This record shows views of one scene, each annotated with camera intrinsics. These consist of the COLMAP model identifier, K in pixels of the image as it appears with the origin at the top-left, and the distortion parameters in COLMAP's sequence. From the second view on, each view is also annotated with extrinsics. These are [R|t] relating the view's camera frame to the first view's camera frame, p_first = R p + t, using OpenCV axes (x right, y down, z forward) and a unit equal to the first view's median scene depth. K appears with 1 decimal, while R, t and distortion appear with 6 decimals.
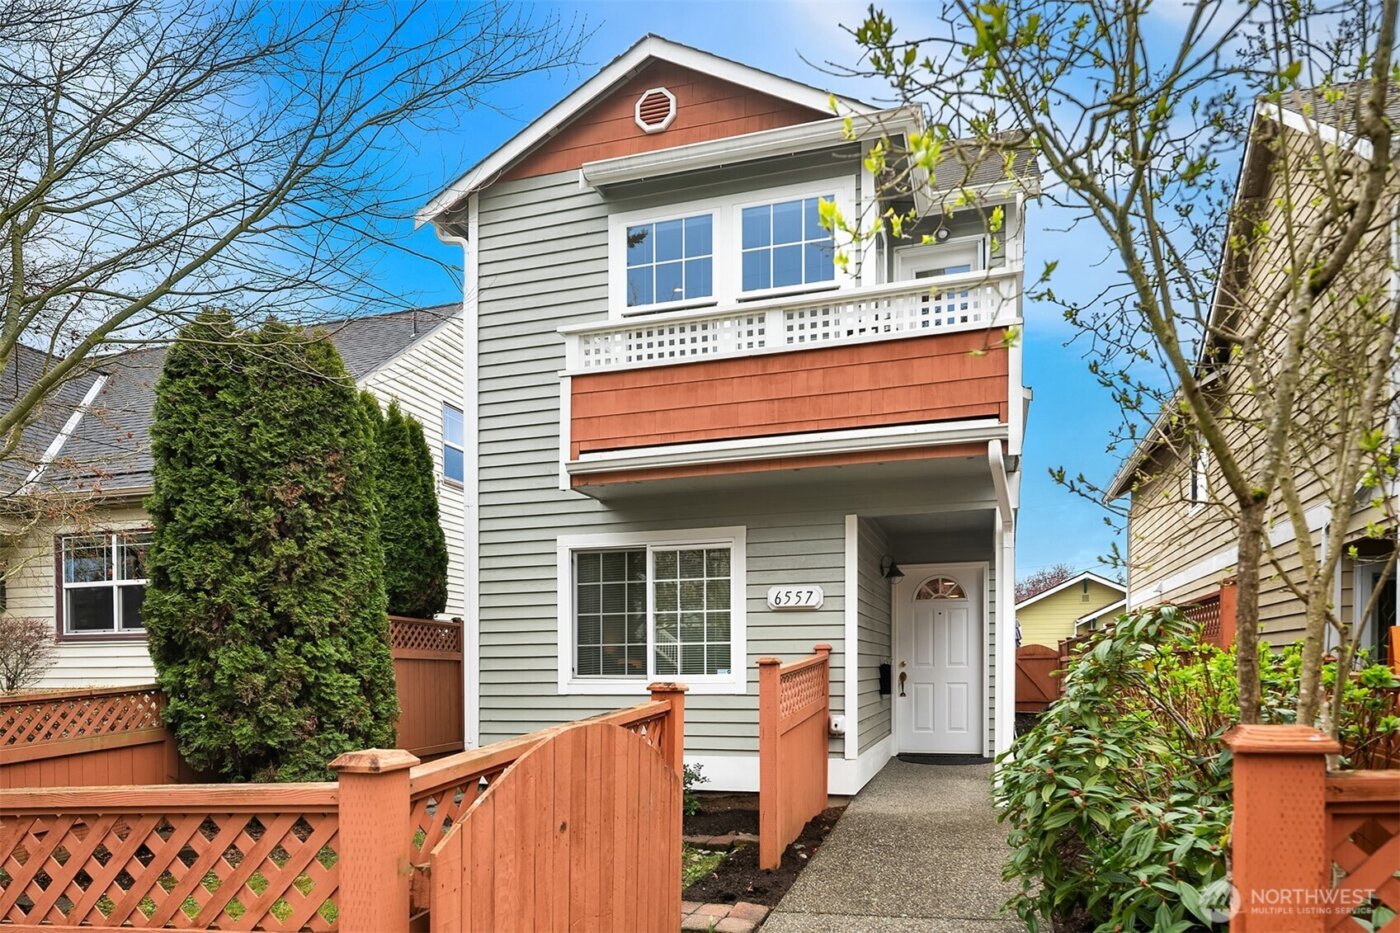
lens RADIAL K [[952.5, 0, 696.6], [0, 952.5, 472.9], [0, 0, 1]] dist [0.000858, 0.004472]
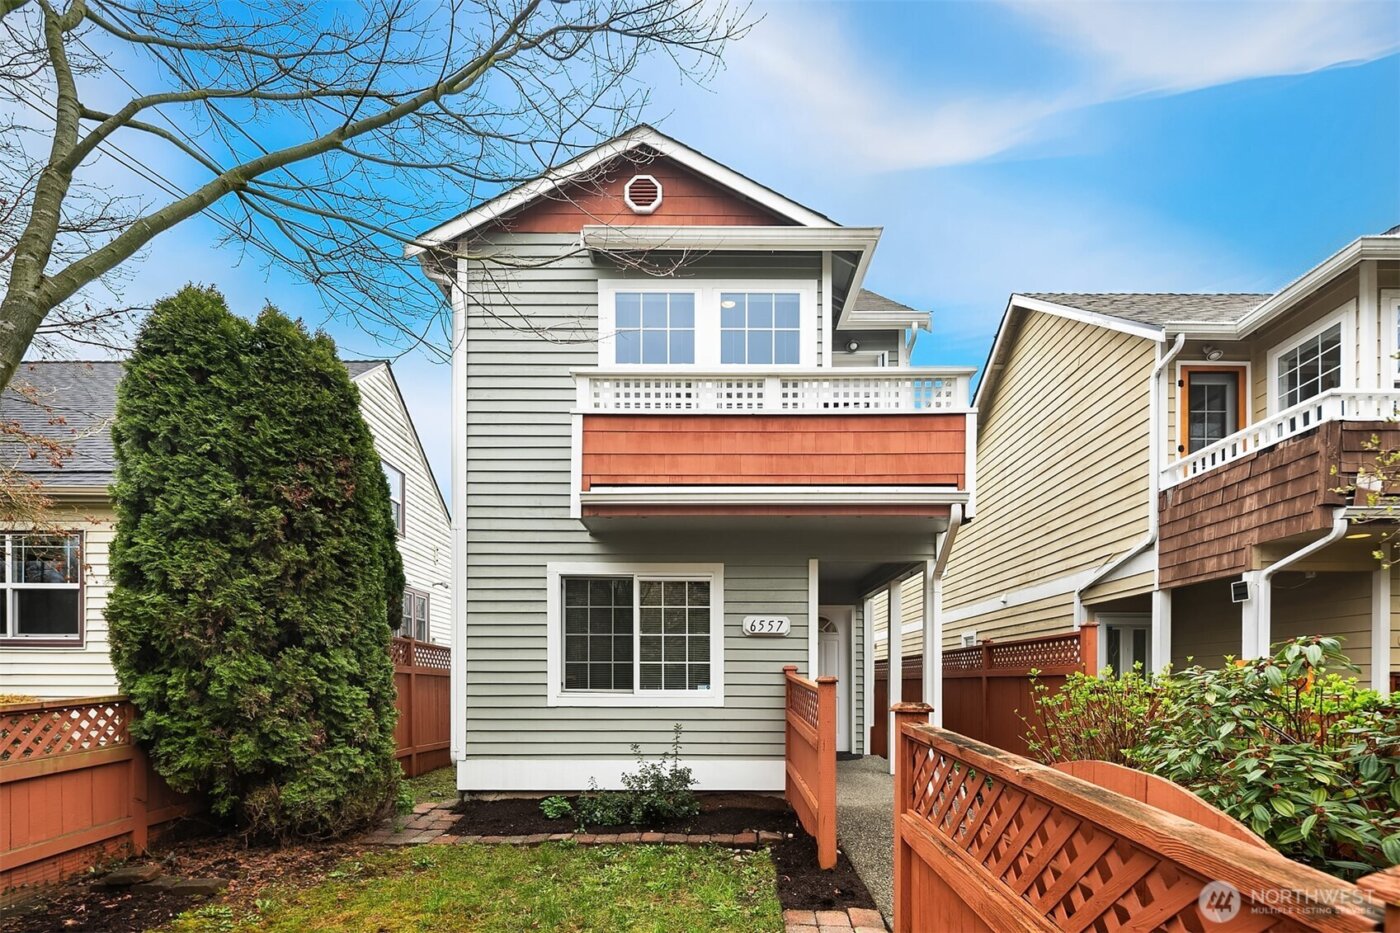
lens RADIAL K [[685.8, 0, 718.3], [0, 685.8, 570.4], [0, 0, 1]] dist [0.013171, -0.004105]
pose [[0.953651, 0.061305, 0.294602, -0.213923], [-0.073056, 0.996905, 0.029036, 0.043014], [-0.291910, -0.049213, 0.955179, 0.213346]]
